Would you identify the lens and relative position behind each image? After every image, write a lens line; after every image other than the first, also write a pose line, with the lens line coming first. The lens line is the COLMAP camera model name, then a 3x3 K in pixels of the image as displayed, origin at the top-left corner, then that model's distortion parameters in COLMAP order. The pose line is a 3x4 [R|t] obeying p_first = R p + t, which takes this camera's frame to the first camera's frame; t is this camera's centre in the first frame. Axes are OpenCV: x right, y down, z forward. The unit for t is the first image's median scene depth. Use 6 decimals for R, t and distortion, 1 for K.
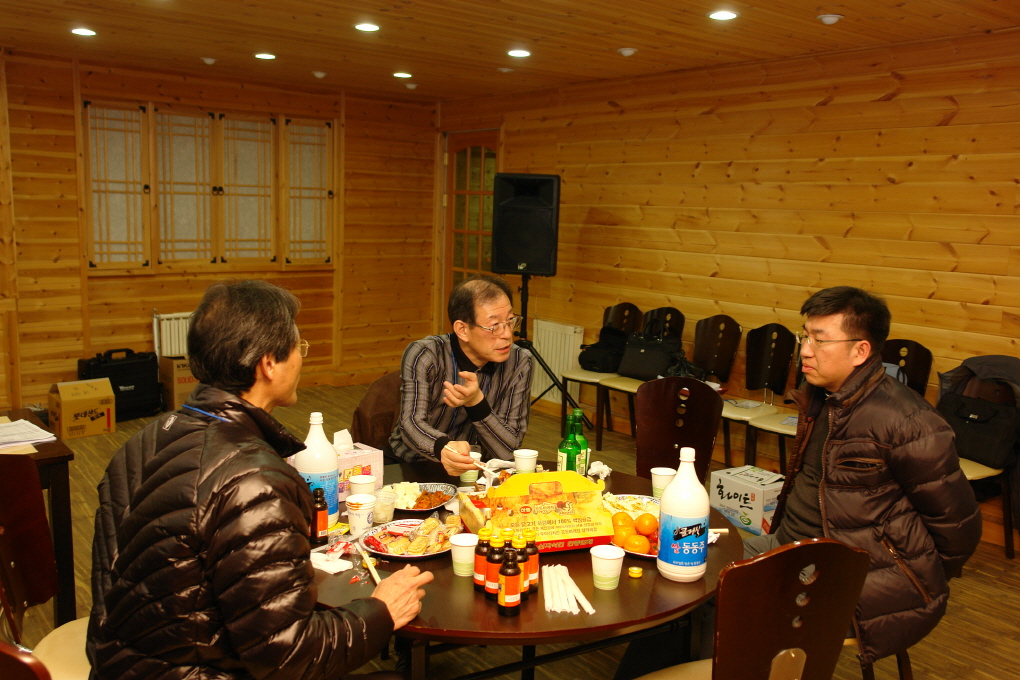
lens RADIAL K [[898.5, 0, 510.0], [0, 898.5, 340.0], [0, 0, 1]] dist [-0.105918, 0.203013]
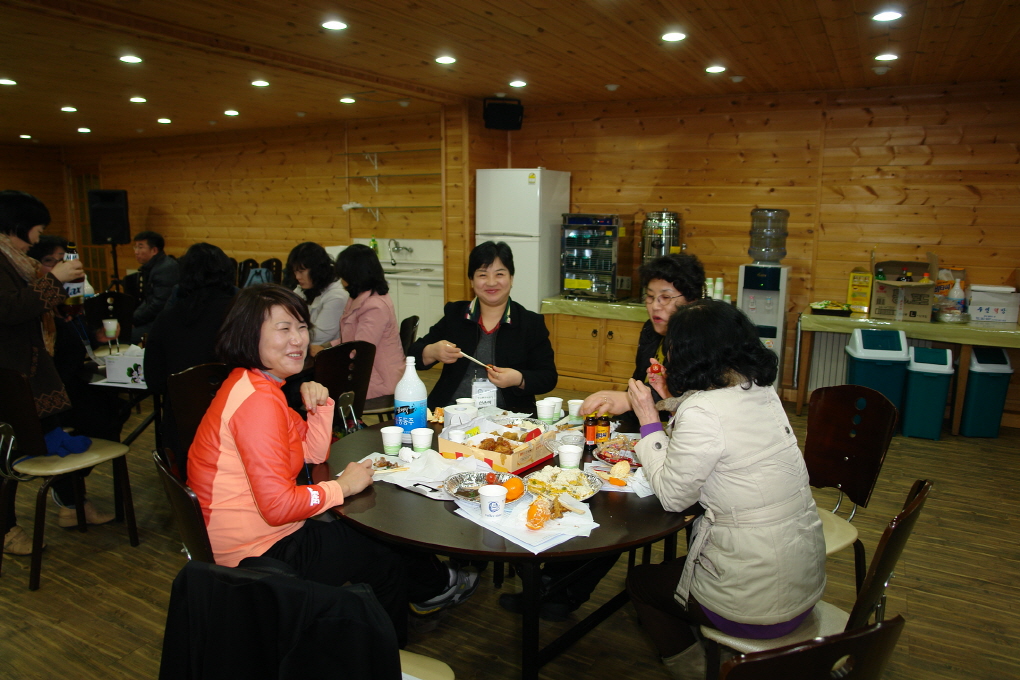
lens RADIAL K [[721.2, 0, 493.7], [0, 721.2, 323.5], [0, 0, 1]] dist [-0.057180, 0.037441]
pose [[0.928595, -0.091976, 0.359517, 0.207381], [0.085385, 0.995761, 0.034208, 0.110243], [-0.361139, -0.001068, 0.932511, -0.674790]]
